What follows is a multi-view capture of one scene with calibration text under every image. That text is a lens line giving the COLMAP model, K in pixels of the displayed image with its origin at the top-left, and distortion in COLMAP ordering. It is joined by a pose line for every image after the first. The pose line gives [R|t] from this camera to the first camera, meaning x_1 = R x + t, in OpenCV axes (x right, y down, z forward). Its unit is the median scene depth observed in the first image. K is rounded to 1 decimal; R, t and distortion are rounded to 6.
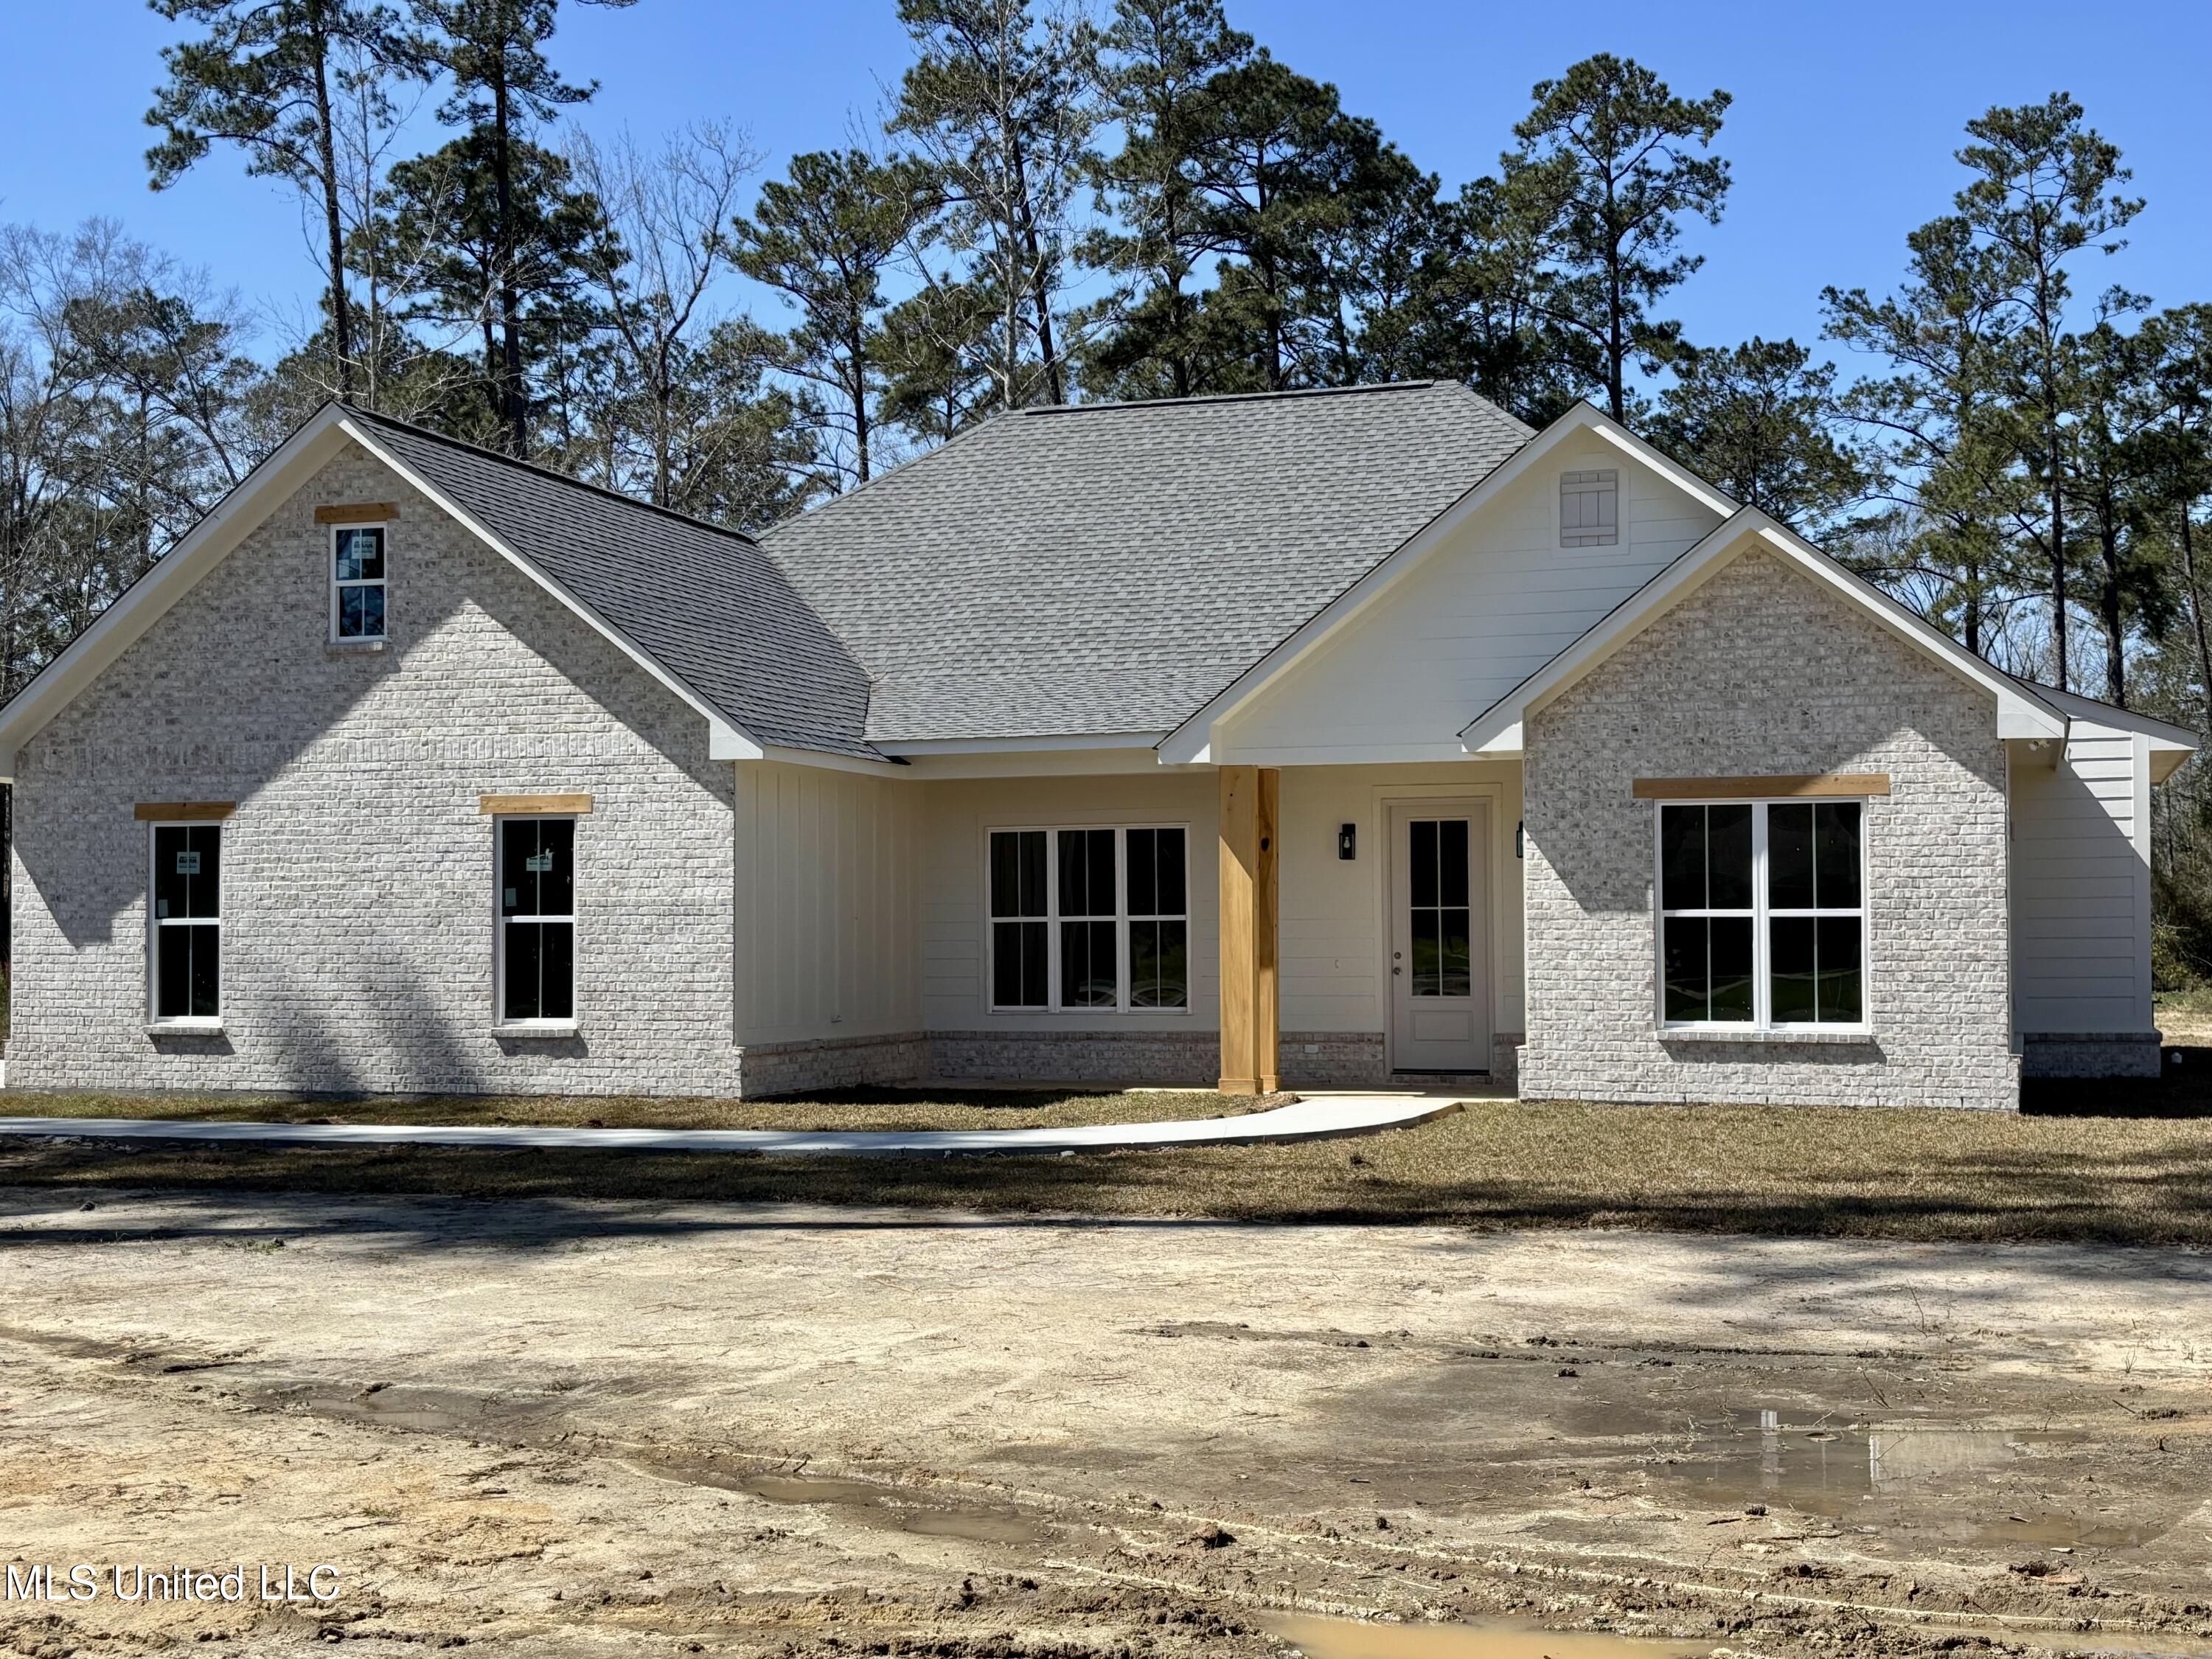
lens RADIAL K [[2725.6, 0, 1106.0], [0, 2725.6, 829.5], [0, 0, 1]] dist [0.191257, -0.829604]
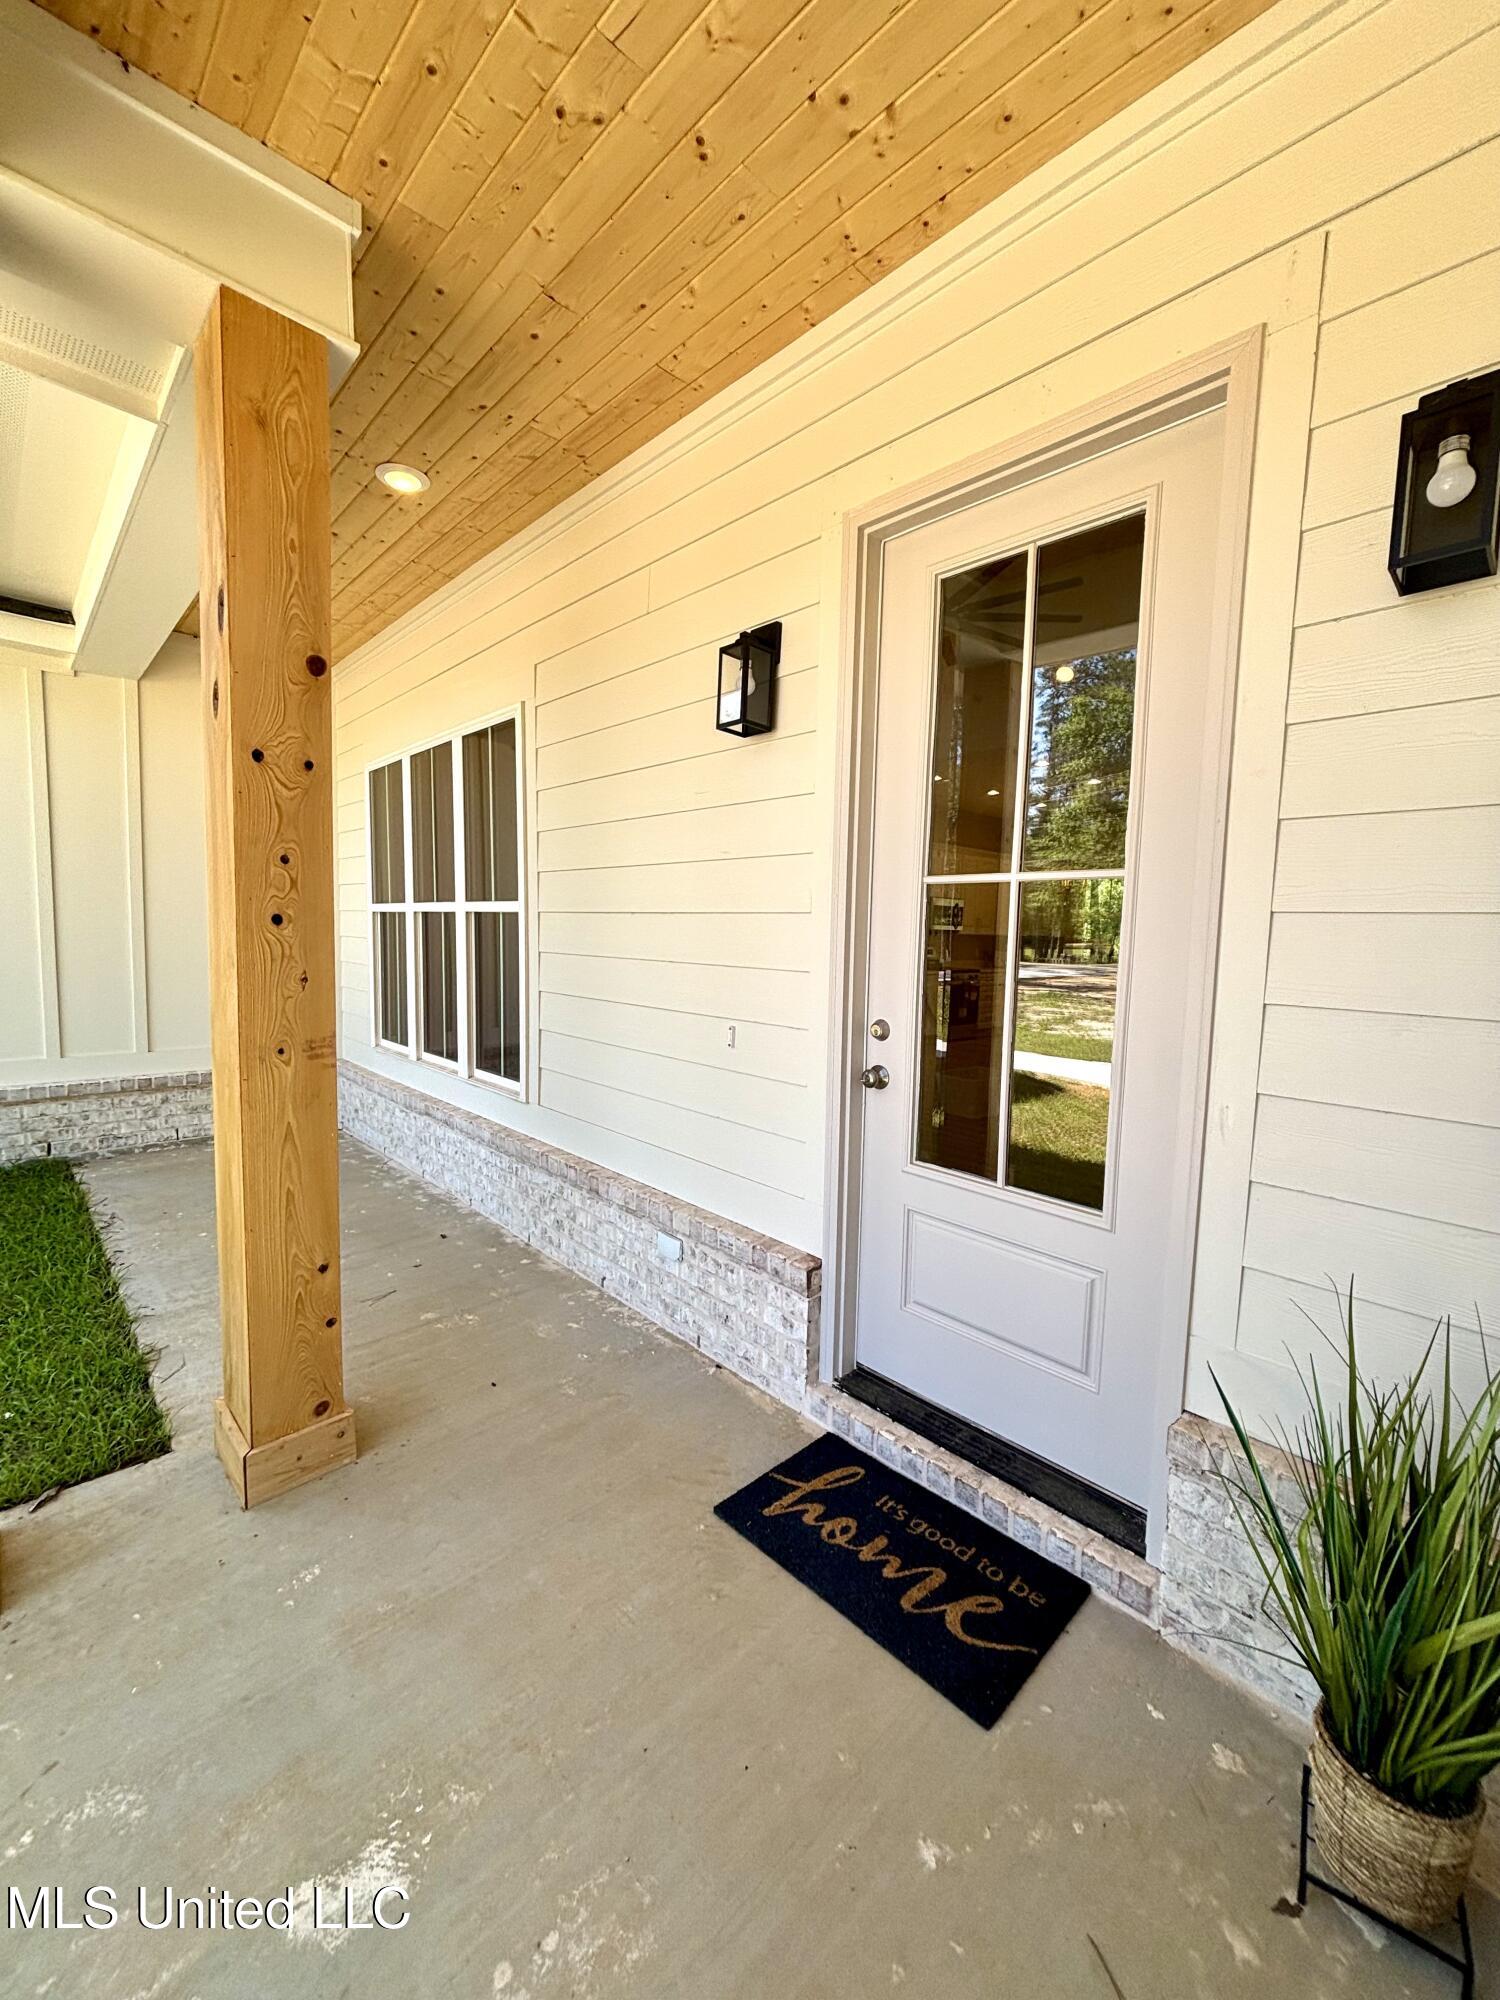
lens RADIAL K [[822.7, 0, 750.0], [0, 822.7, 1000.0], [0, 0, 1]] dist [-0.022416, 0.016463]
pose [[0.889356, 0.069255, -0.451939, 0.144208], [-0.012400, 0.991751, 0.127575, 0.032616], [0.457046, -0.107855, 0.882879, 0.964415]]
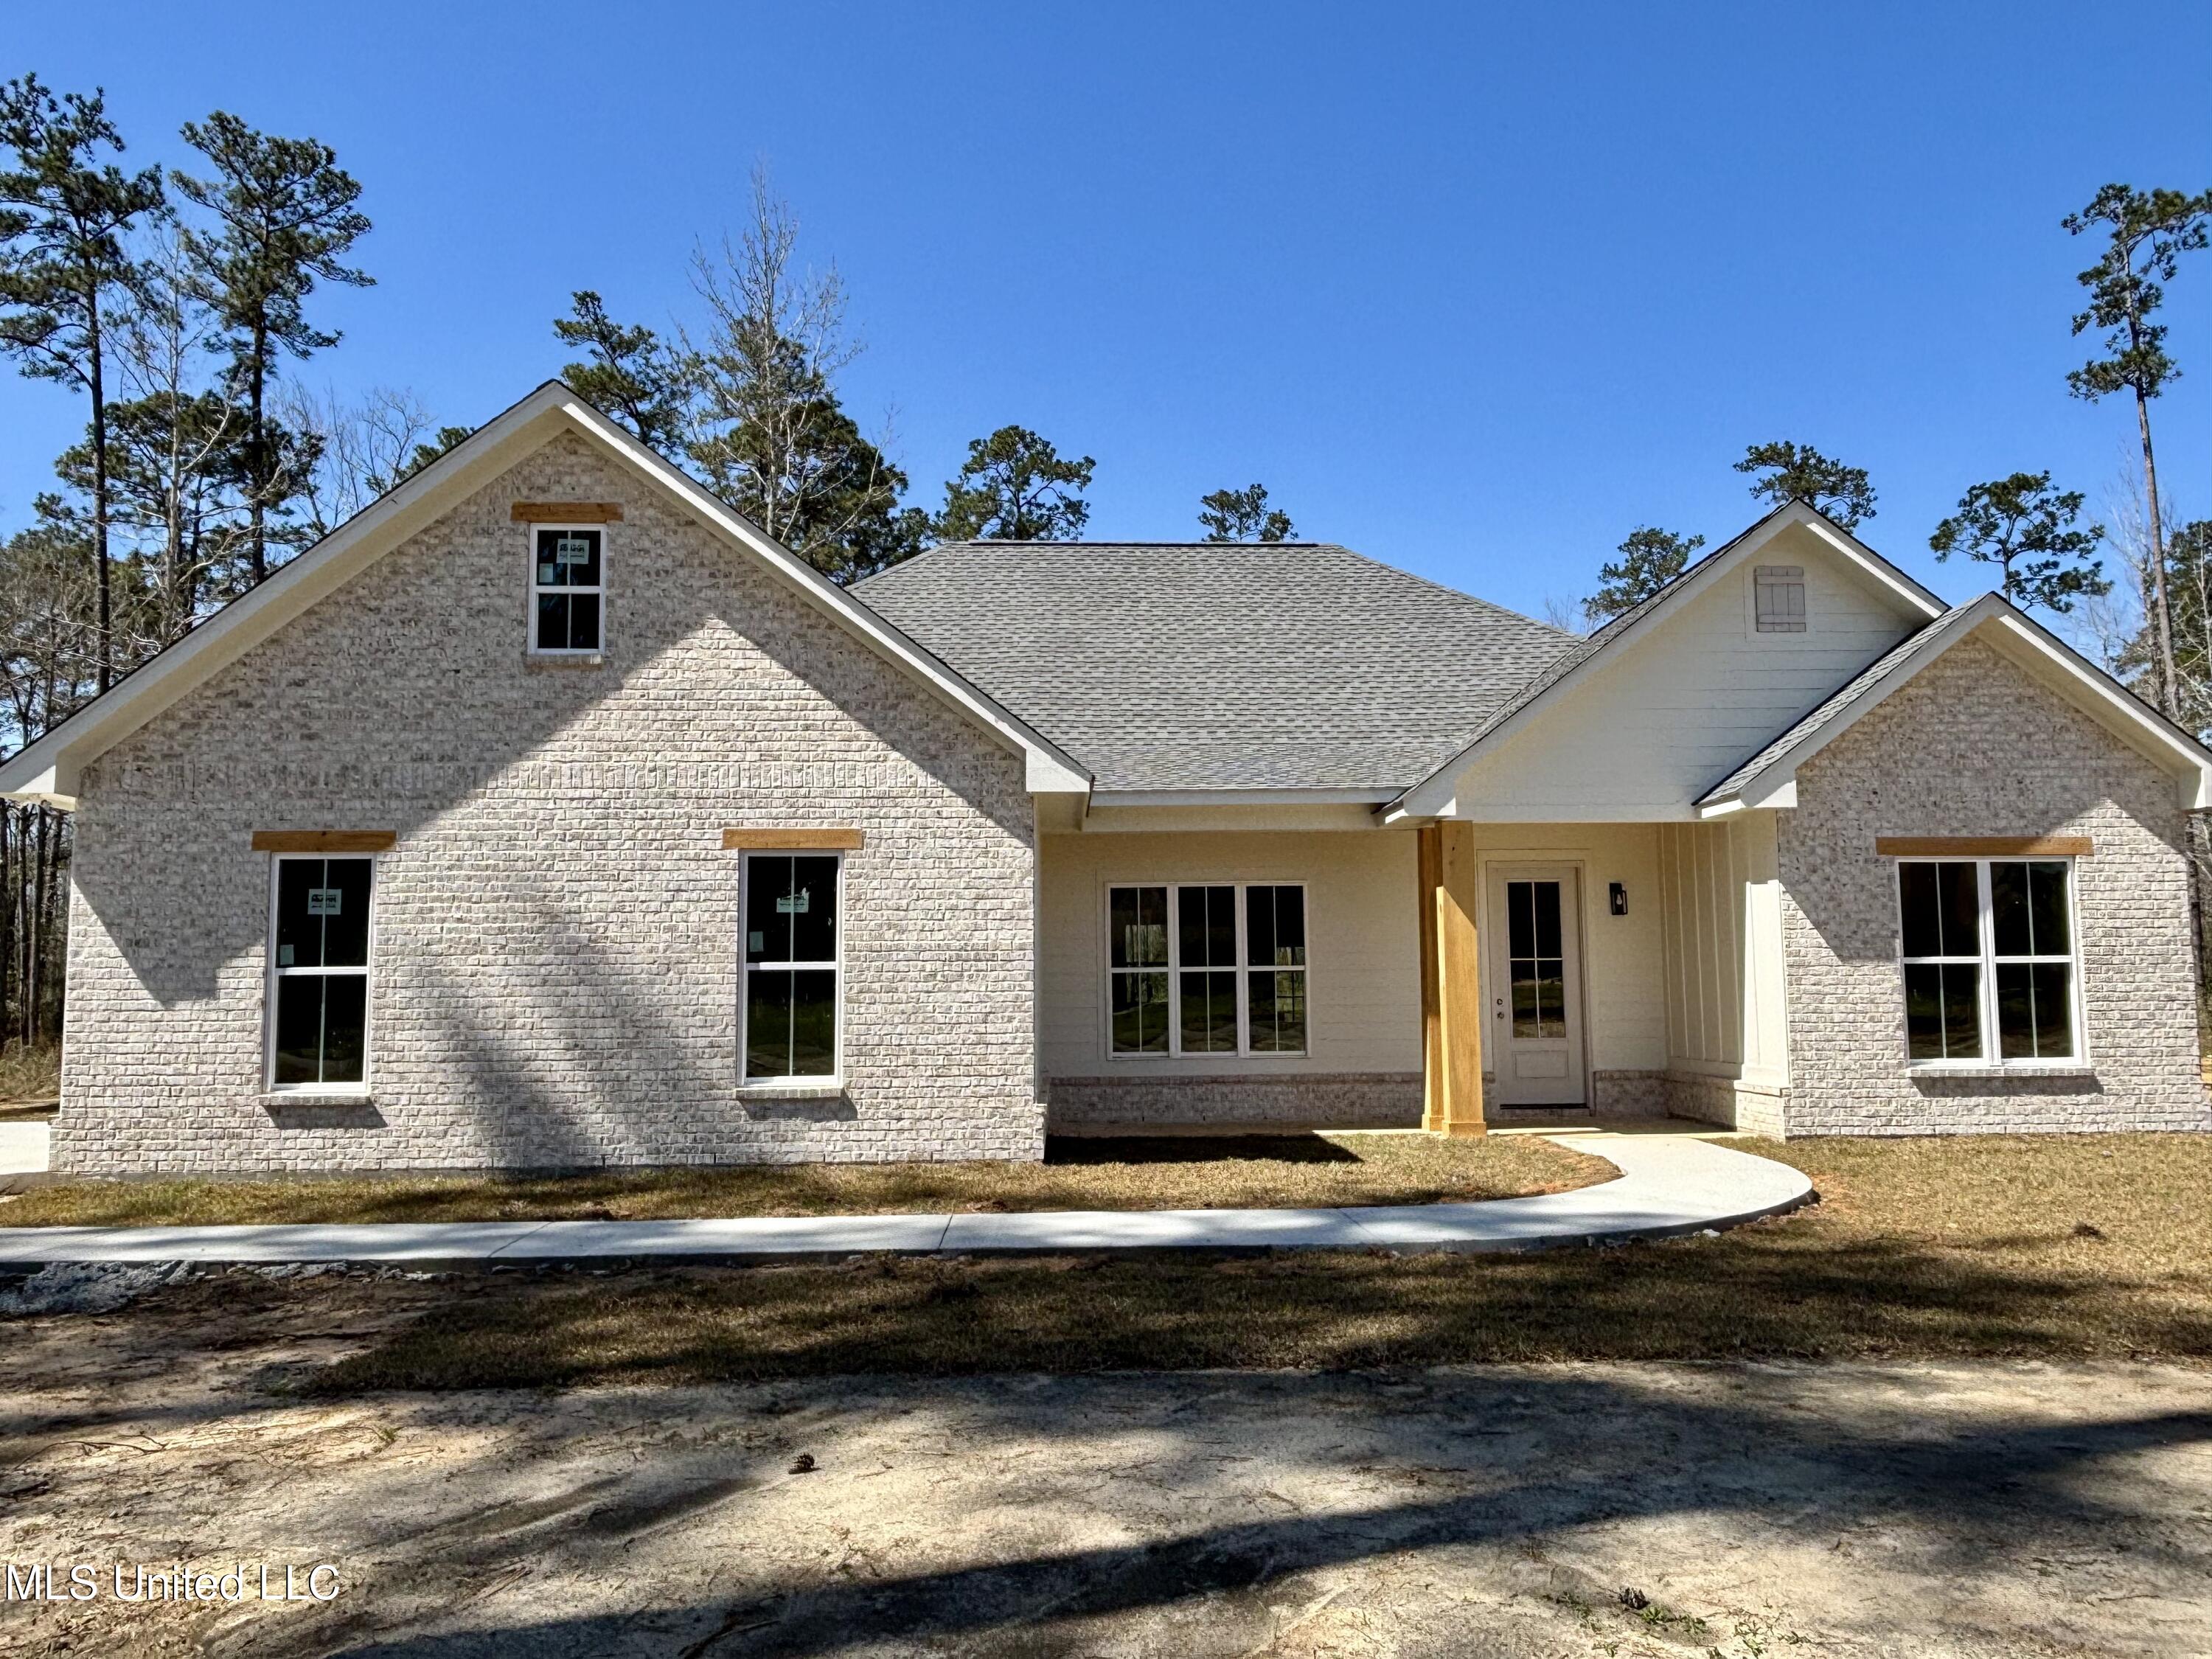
lens RADIAL K [[1600.2, 0, 1099.2], [0, 1600.2, 823.5], [0, 0, 1]] dist [0.068668, -0.122352]
pose [[0.934852, 0.032392, 0.353556, -0.299233], [-0.008820, 0.997641, -0.068079, 0.020807], [-0.354927, 0.060526, 0.932933, 0.465514]]
